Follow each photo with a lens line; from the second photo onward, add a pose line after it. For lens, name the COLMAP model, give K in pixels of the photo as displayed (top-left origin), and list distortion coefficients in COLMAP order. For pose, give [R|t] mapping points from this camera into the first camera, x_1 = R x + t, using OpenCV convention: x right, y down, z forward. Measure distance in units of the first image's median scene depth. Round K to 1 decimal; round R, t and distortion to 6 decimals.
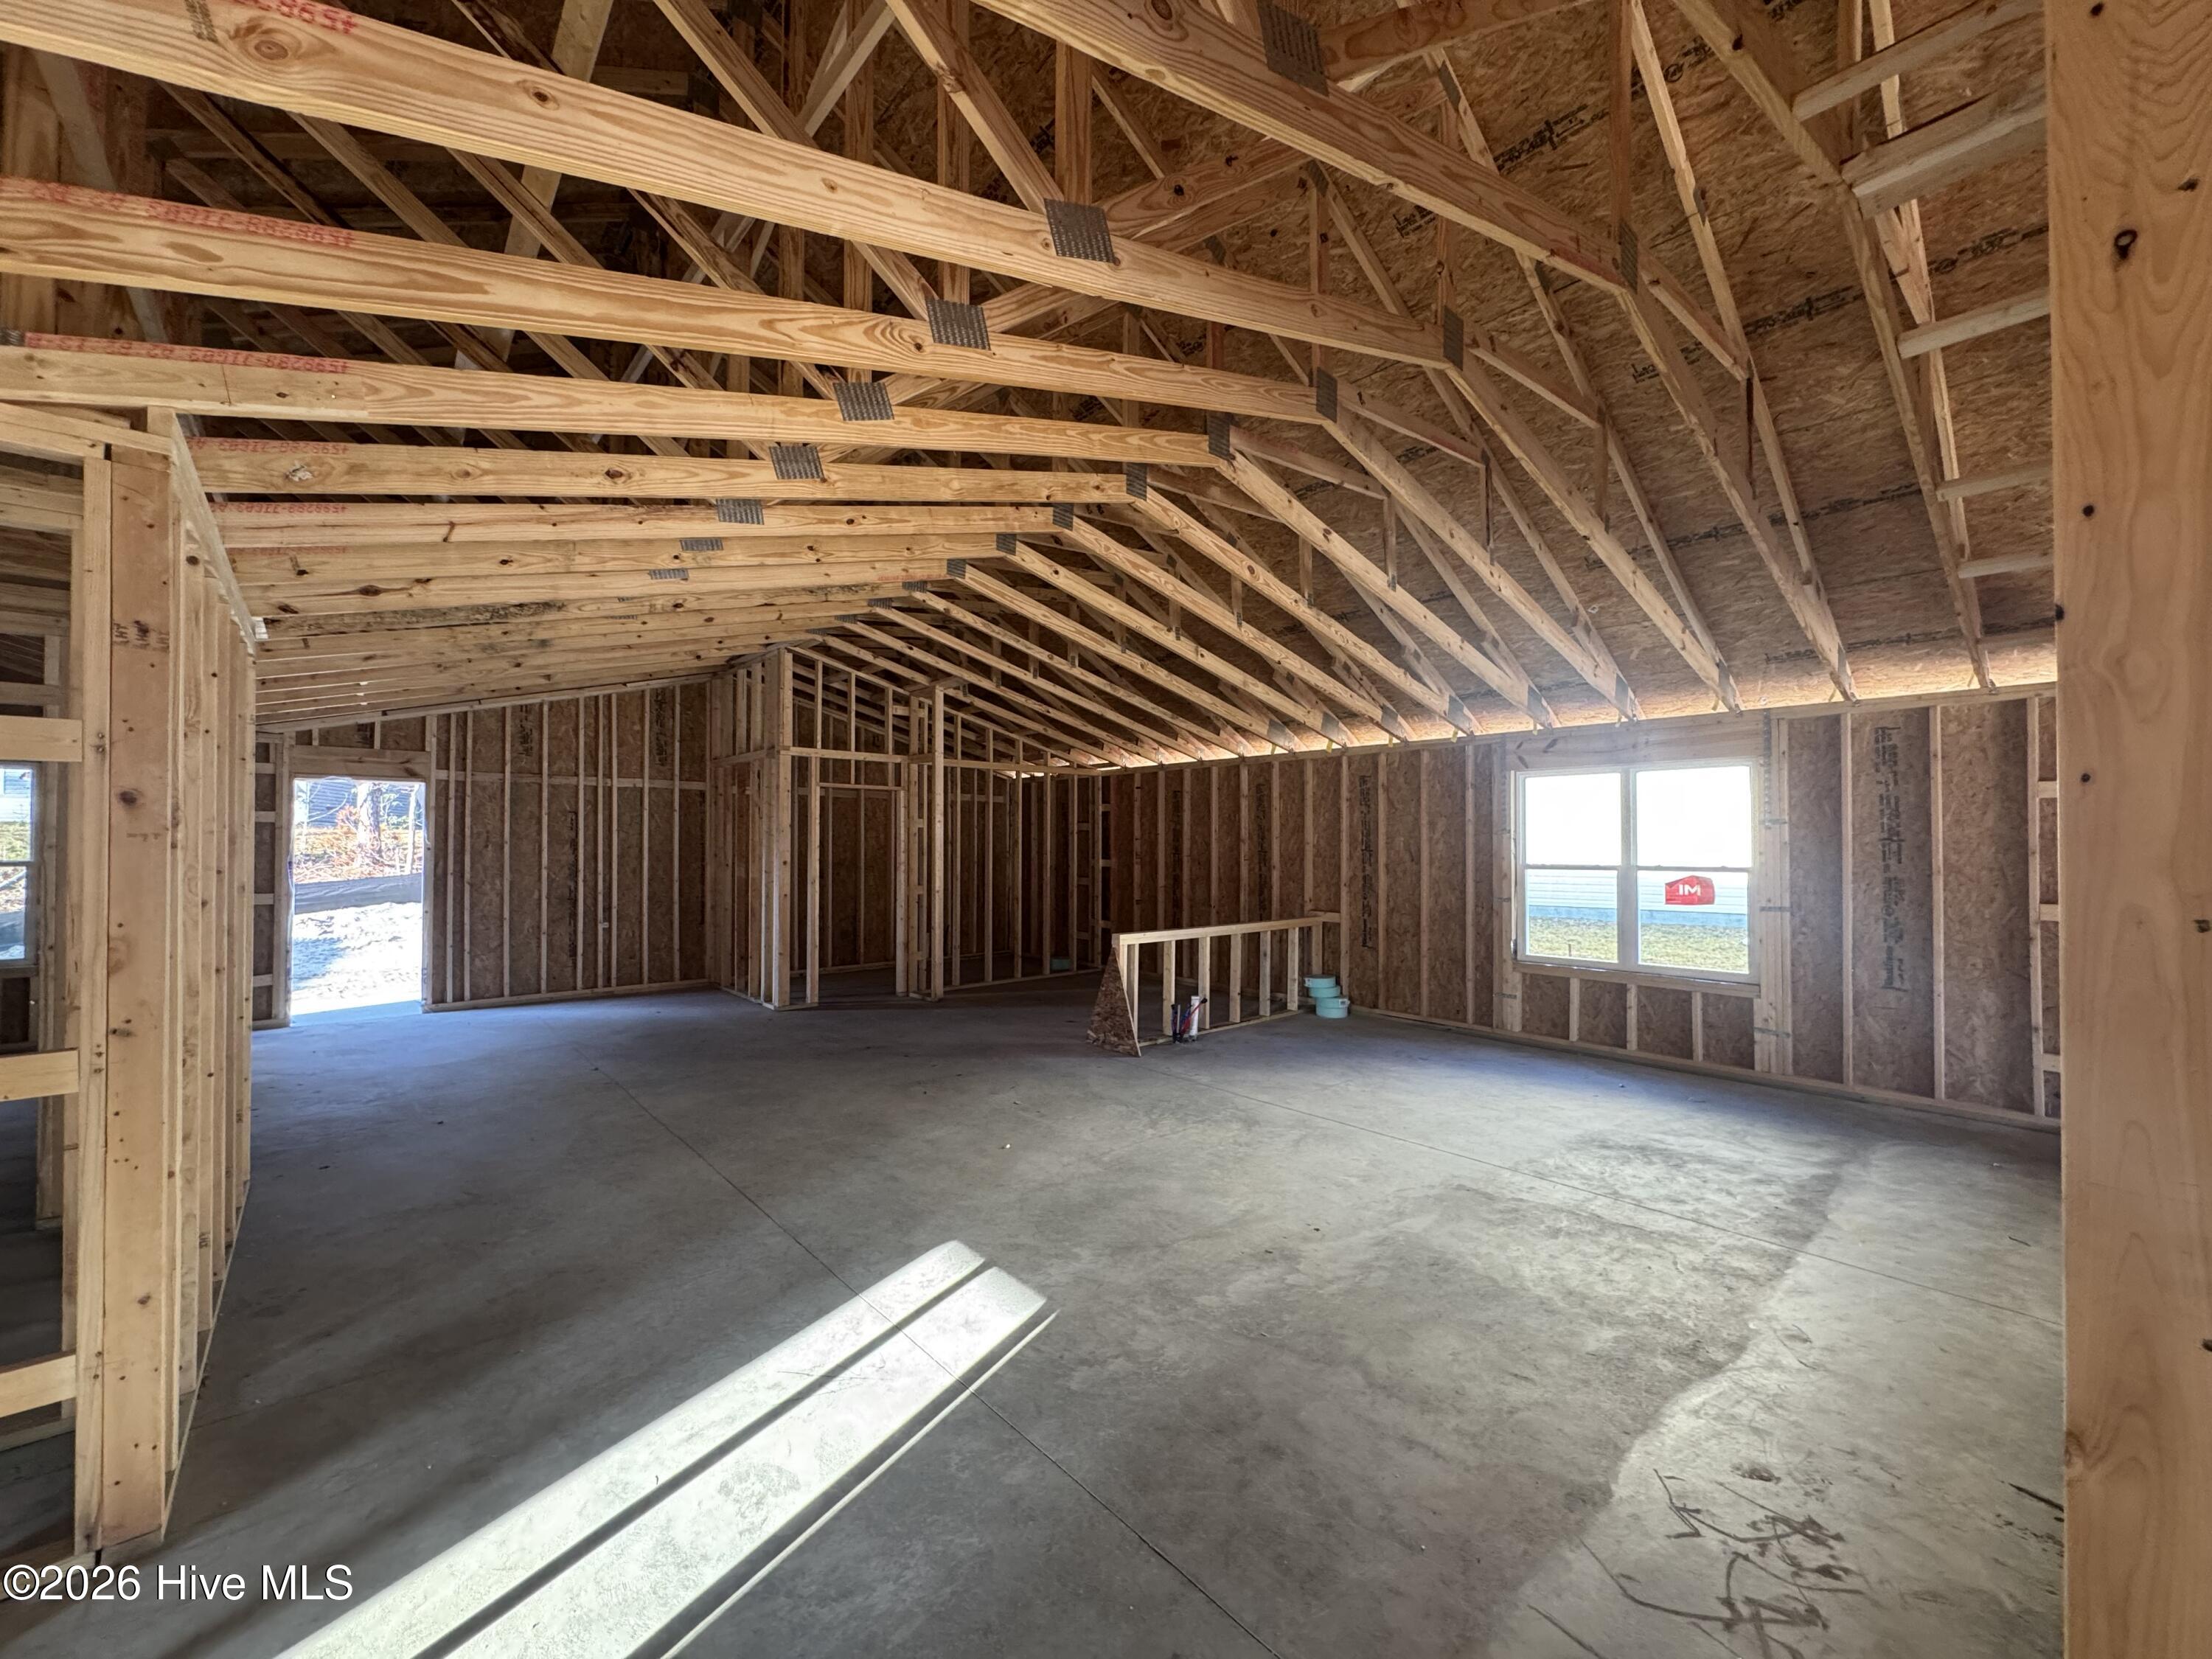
lens RADIAL K [[882.4, 0, 1103.5], [0, 882.4, 829.4], [0, 0, 1]] dist [0.000675, 0.000142]
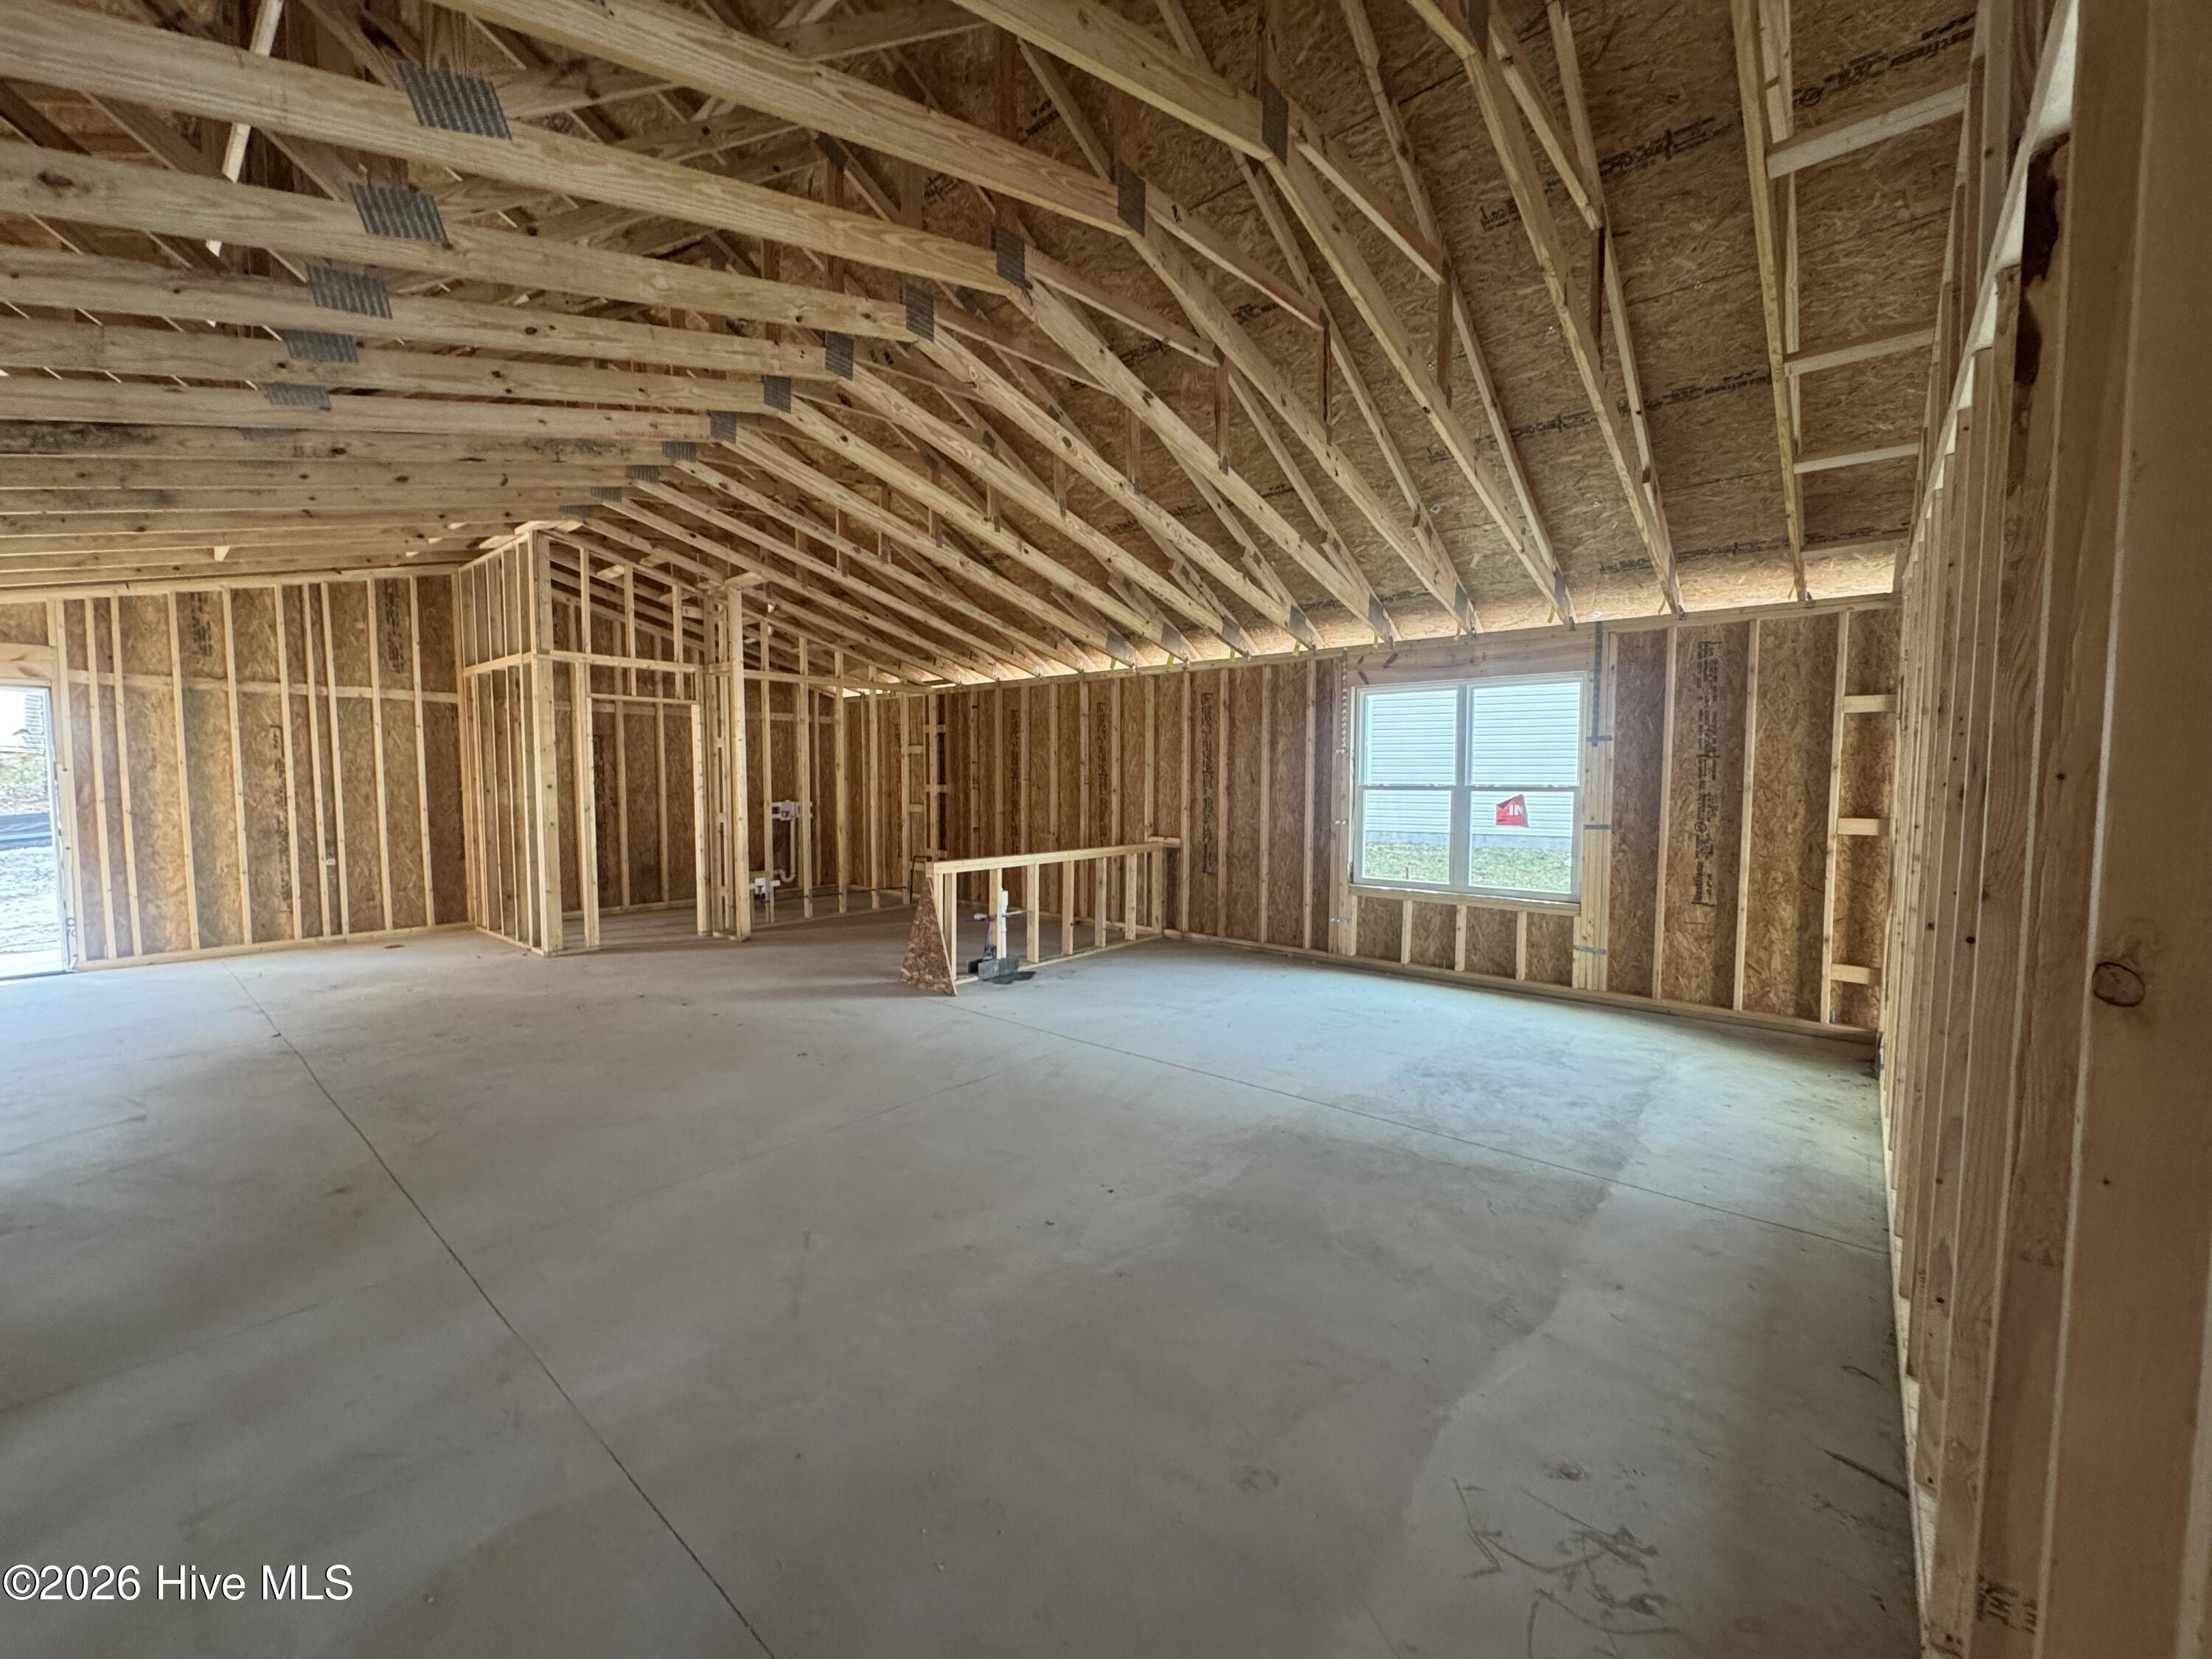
lens RADIAL K [[882.4, 0, 1099.8], [0, 882.4, 828.7], [0, 0, 1]] dist [0.000675, 0.000142]
pose [[0.989994, -0.008956, 0.140827, 0.074517], [-0.001706, 0.997152, 0.075405, 0.020056], [-0.141102, -0.074891, 0.987158, 0.110651]]
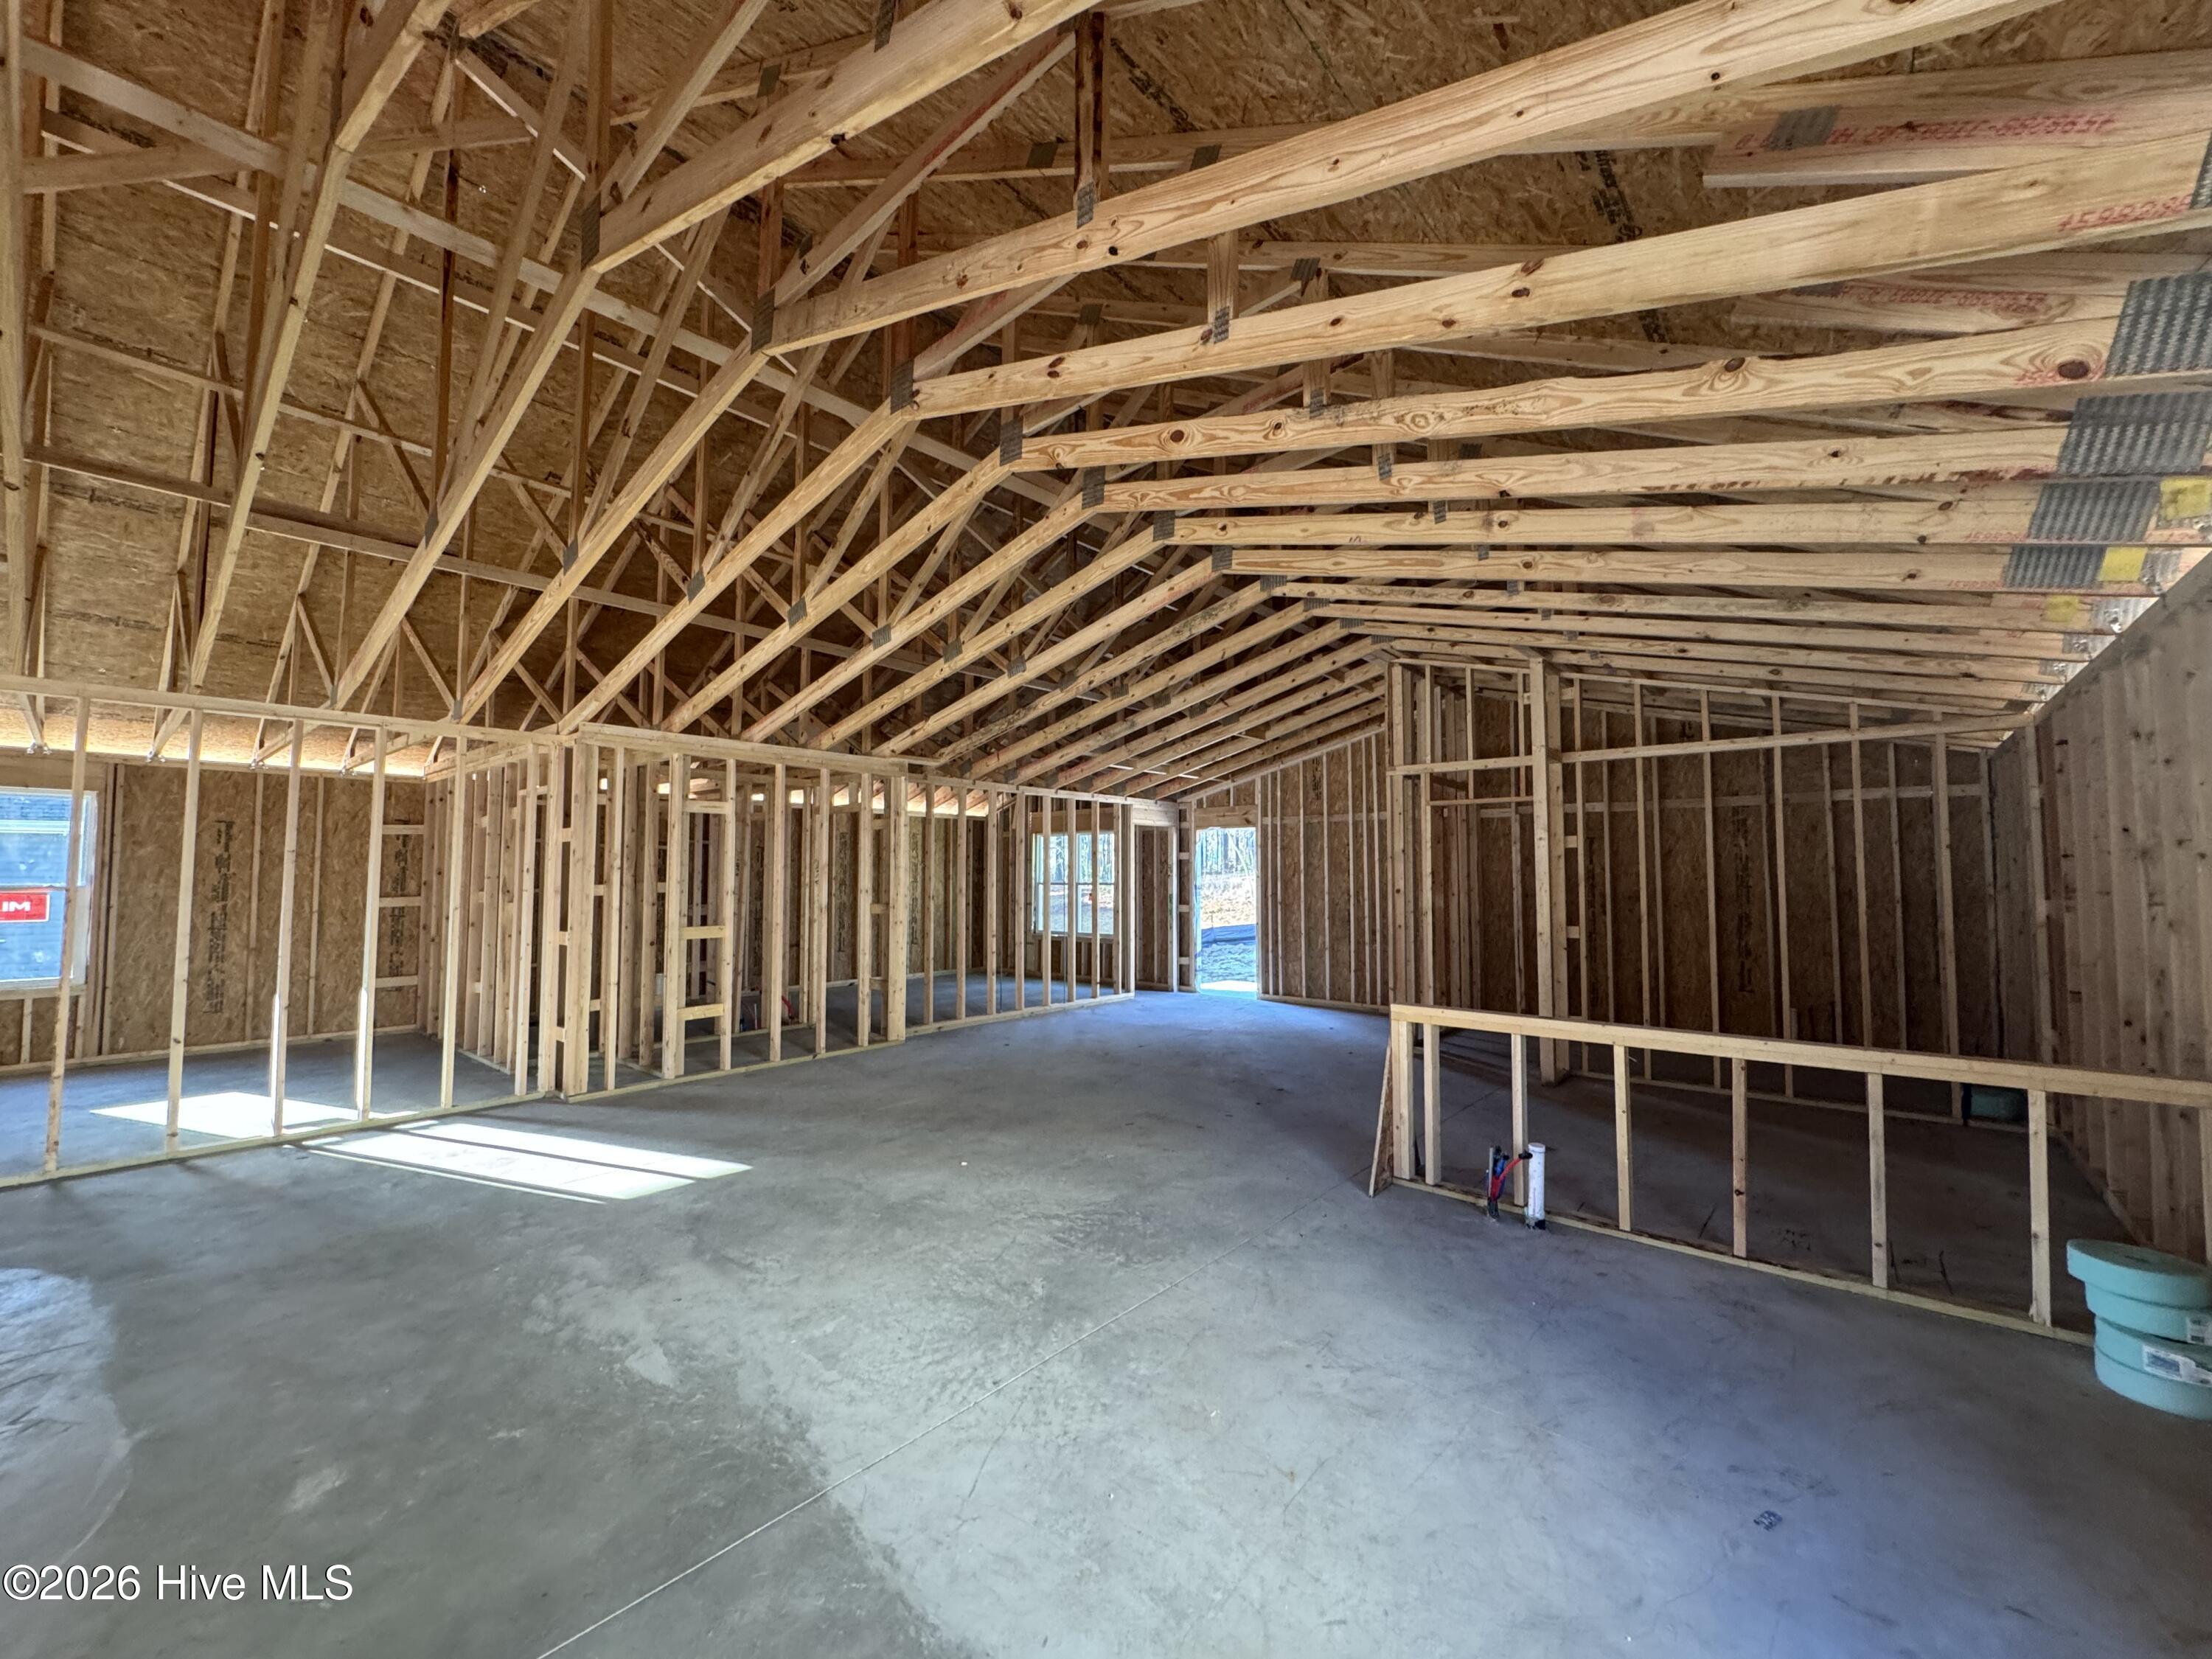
lens RADIAL K [[882.4, 0, 1106.2], [0, 882.4, 830.4], [0, 0, 1]] dist [0.000675, 0.000142]
pose [[0.136901, -0.053439, -0.989142, 0.795783], [0.013491, 0.998552, -0.052080, 0.027763], [0.990493, -0.006215, 0.137424, 0.870959]]
